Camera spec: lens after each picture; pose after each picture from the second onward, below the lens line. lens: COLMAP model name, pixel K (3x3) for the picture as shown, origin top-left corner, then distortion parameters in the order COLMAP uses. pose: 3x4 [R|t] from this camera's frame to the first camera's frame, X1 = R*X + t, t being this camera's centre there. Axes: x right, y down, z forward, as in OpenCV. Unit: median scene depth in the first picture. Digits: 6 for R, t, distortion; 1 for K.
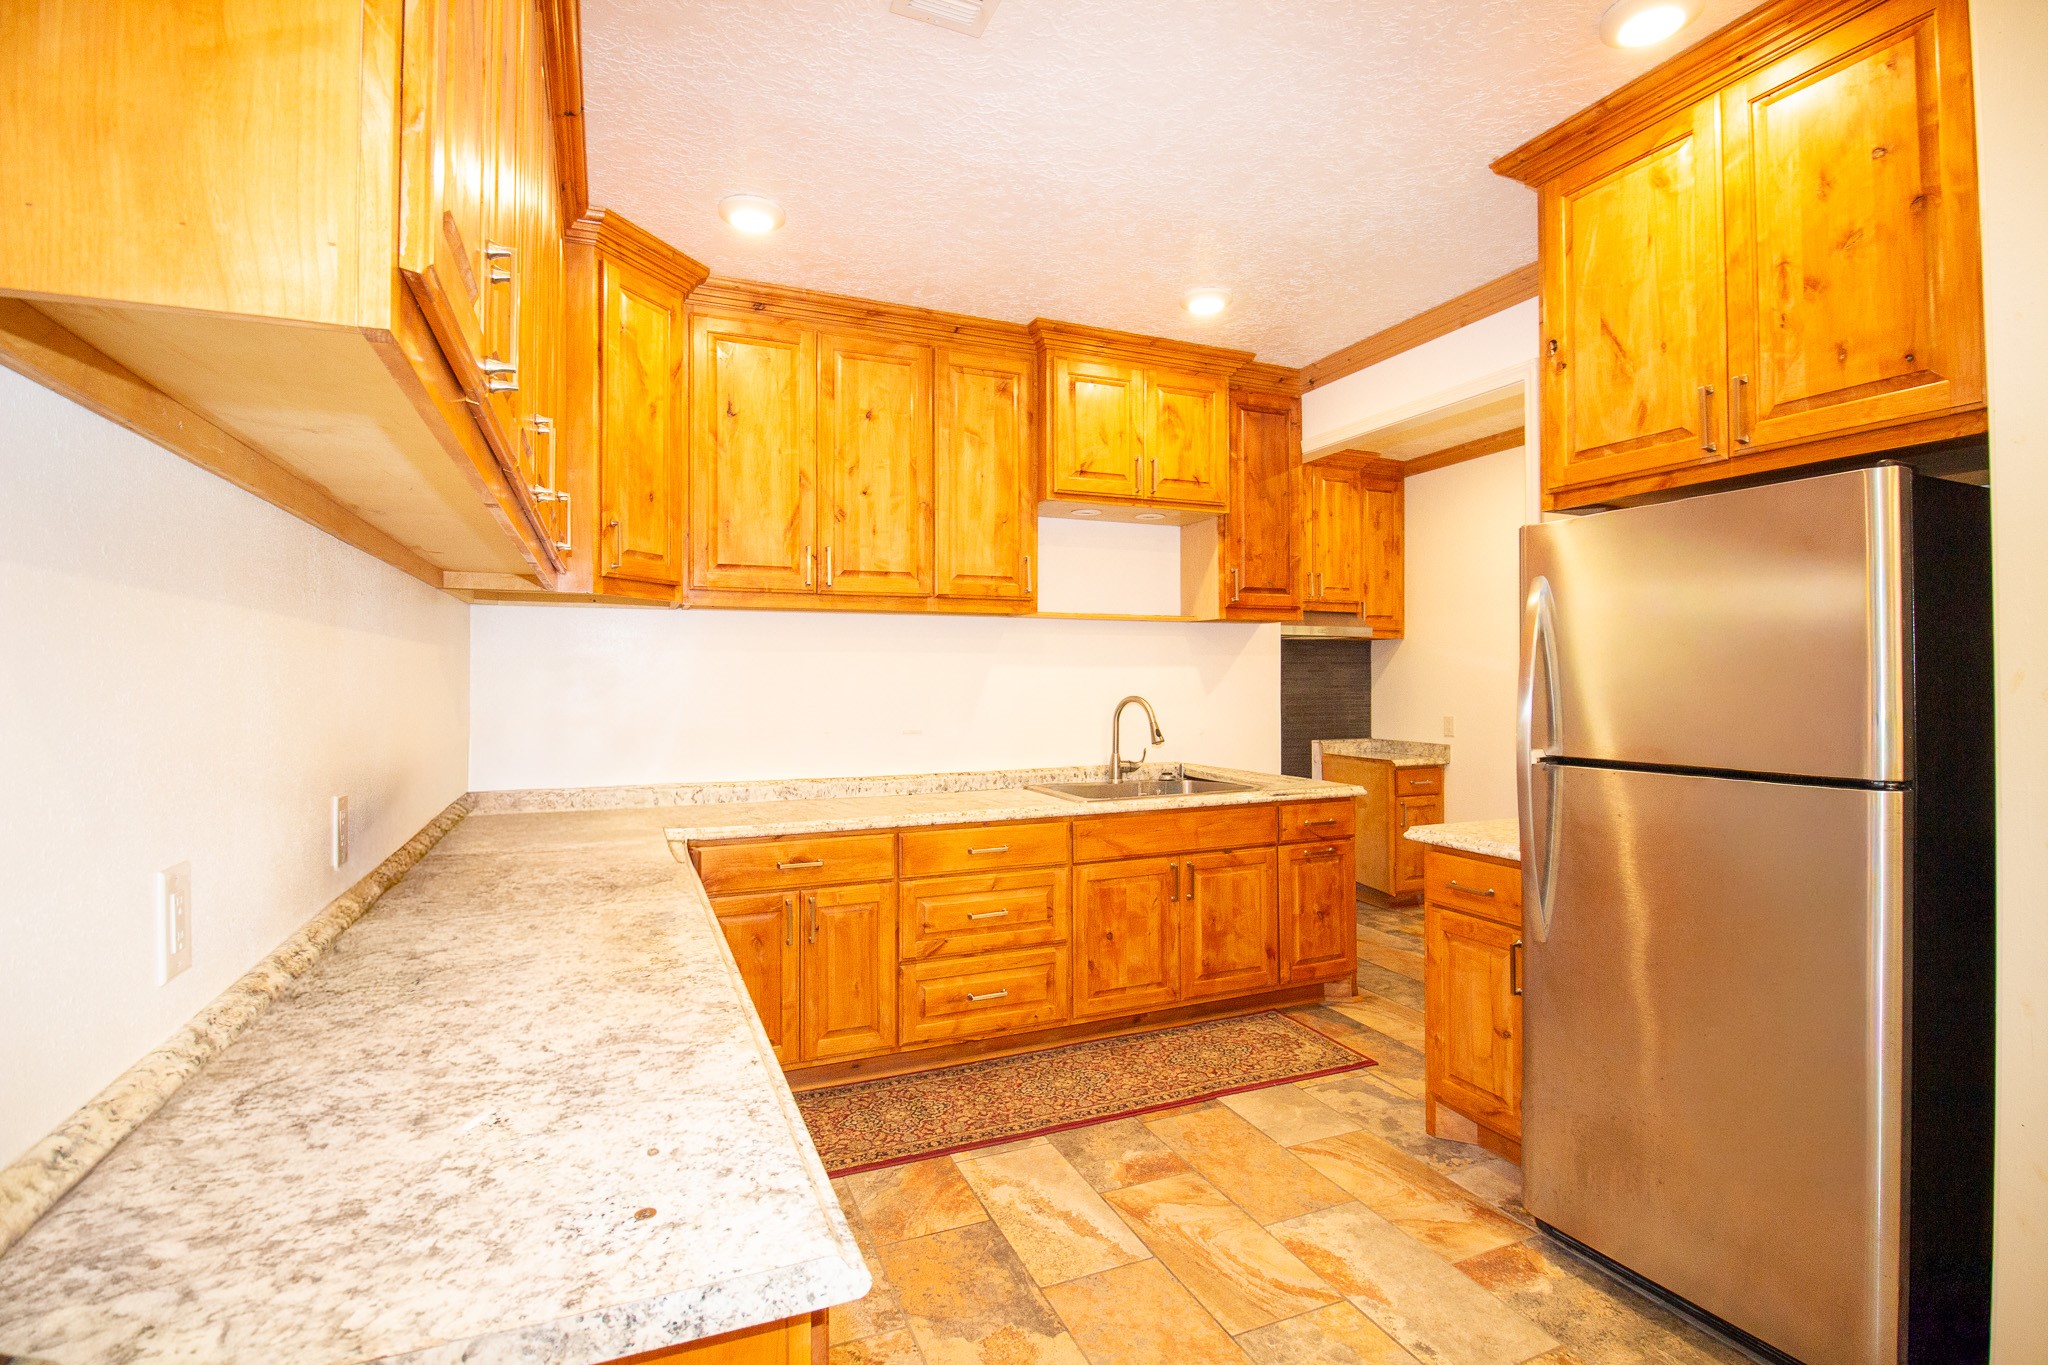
lens RADIAL K [[955.3, 0, 1029.1], [0, 955.3, 676.1], [0, 0, 1]] dist [-0.025446, -0.000945]
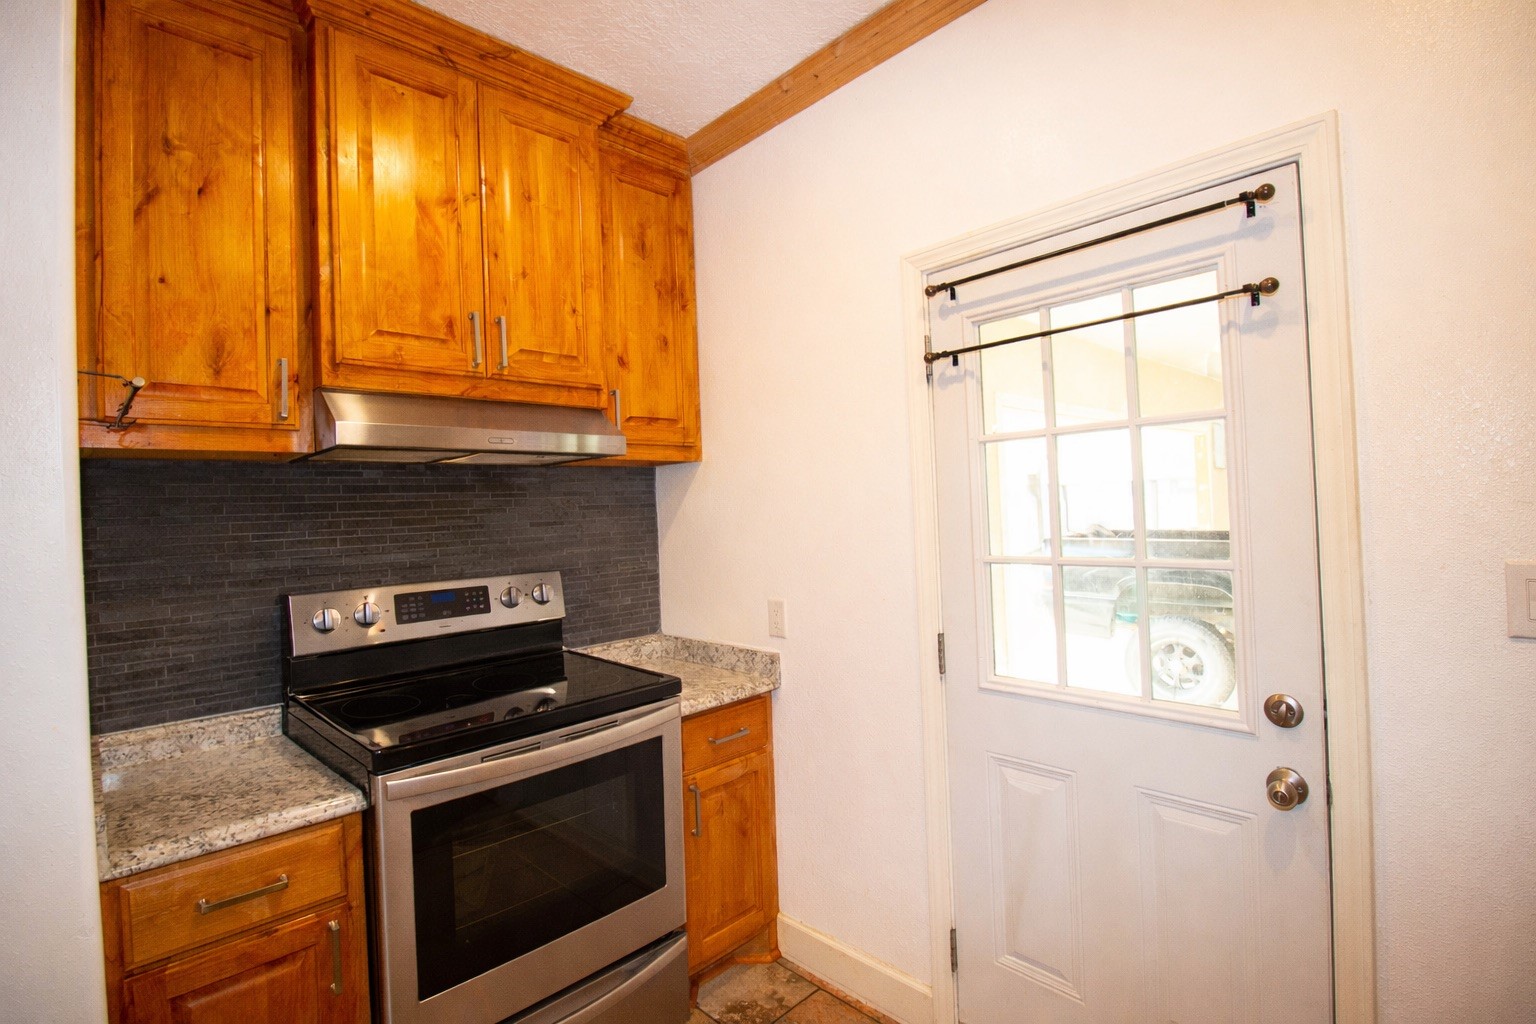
lens RADIAL K [[742.4, 0, 767.8], [0, 742.4, 502.6], [0, 0, 1]] dist [-0.003753, -0.000105]
pose [[0.937178, -0.034184, 0.347172, 0.280720], [0.039437, 0.999189, -0.008076, -0.008969], [-0.346614, 0.021260, 0.937767, 0.580420]]
